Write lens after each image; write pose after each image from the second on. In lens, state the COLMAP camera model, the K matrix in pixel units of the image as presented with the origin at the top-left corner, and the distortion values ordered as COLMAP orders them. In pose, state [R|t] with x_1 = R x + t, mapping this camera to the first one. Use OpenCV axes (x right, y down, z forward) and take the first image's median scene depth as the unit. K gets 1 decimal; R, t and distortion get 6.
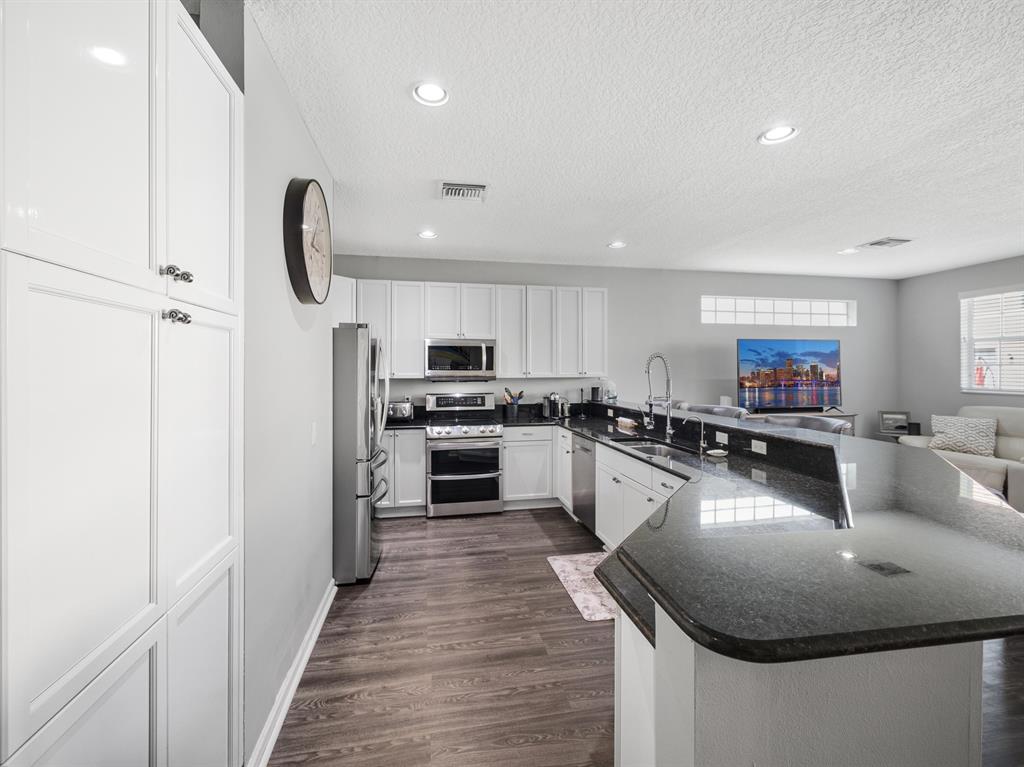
lens RADIAL K [[440.9, 0, 511.9], [0, 440.9, 371.2], [0, 0, 1]] dist [-0.003324, -0.000141]
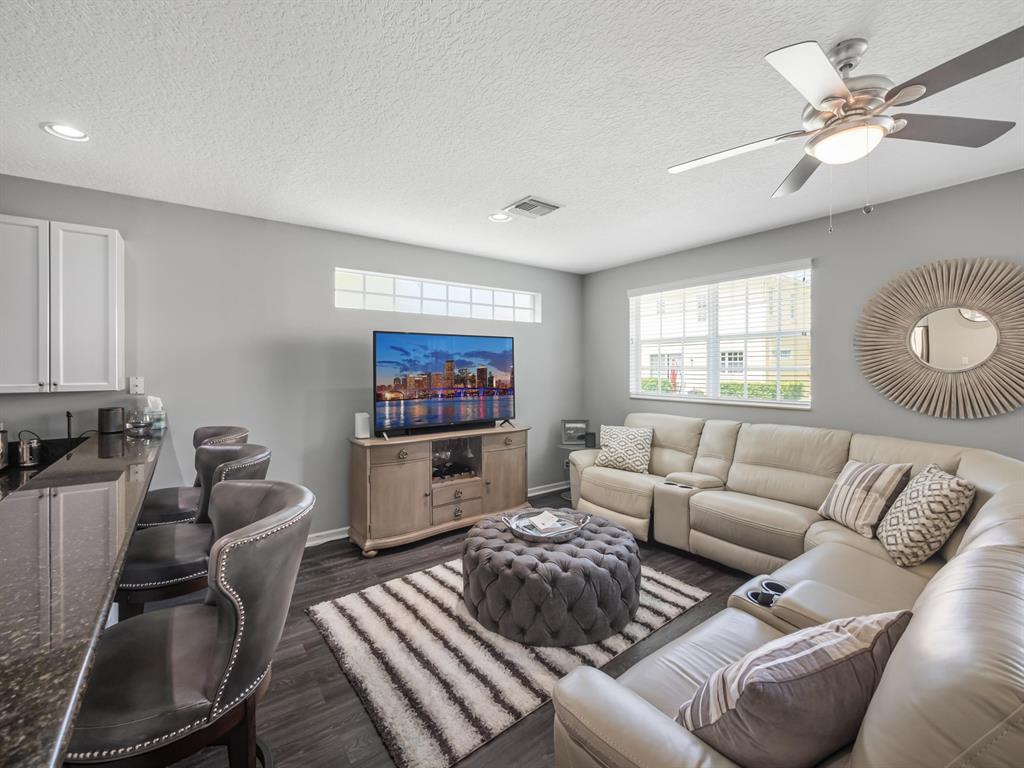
lens RADIAL K [[440.9, 0, 511.9], [0, 440.9, 371.7], [0, 0, 1]] dist [-0.003324, -0.000141]
pose [[0.902864, -0.002866, 0.429916, 0.498278], [0.001233, 0.999991, 0.004077, -0.013859], [-0.429924, -0.003151, 0.902860, 0.335039]]
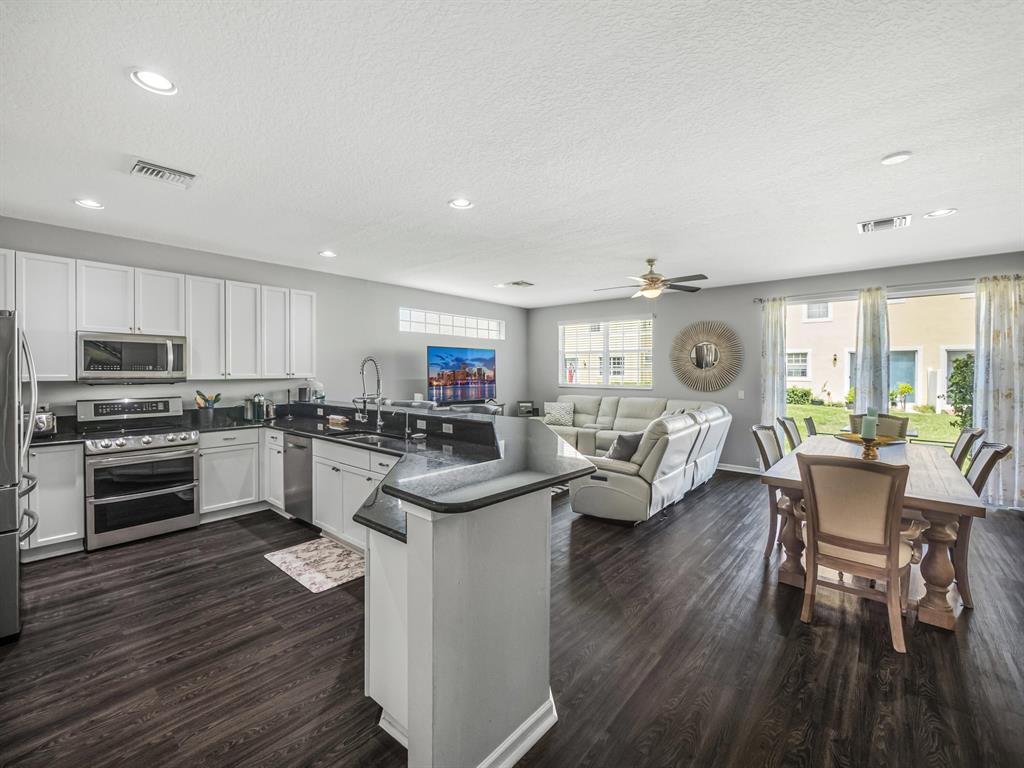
lens RADIAL K [[440.9, 0, 511.9], [0, 440.9, 371.7], [0, 0, 1]] dist [-0.003324, -0.000141]
pose [[0.777718, 0.003128, 0.628605, -0.089886], [-0.002233, 0.999995, -0.002214, -0.000306], [-0.628609, 0.000318, 0.777721, -0.117465]]
